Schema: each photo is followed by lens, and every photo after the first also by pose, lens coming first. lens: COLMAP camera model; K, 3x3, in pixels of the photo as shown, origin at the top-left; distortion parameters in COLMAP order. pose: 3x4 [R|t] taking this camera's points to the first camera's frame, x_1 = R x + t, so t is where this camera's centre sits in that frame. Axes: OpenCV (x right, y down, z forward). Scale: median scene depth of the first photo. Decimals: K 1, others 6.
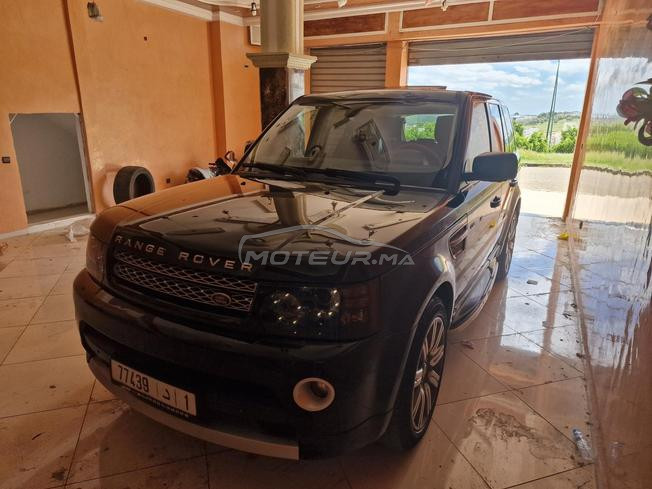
lens RADIAL K [[439.7, 0, 325.1], [0, 439.7, 240.8], [0, 0, 1]] dist [0.022555, -0.011439]
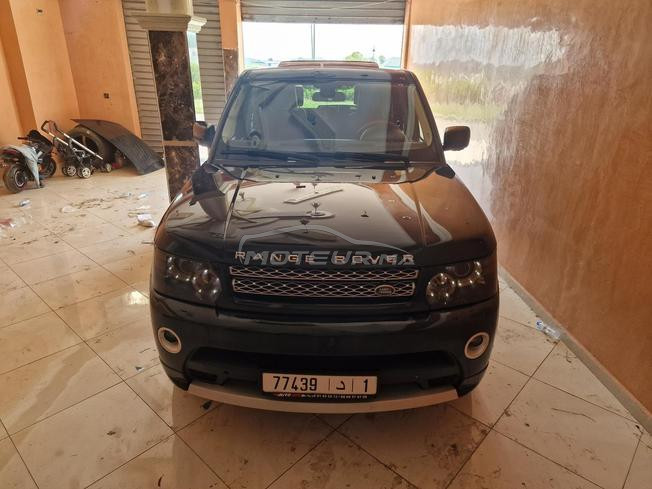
lens RADIAL K [[439.7, 0, 324.7], [0, 439.7, 246.2], [0, 0, 1]] dist [0.022555, -0.011439]
pose [[0.876604, -0.183370, 0.444905, -0.766944], [0.127746, 0.980054, 0.152235, -0.152521], [-0.463946, -0.076615, 0.882544, 0.076747]]
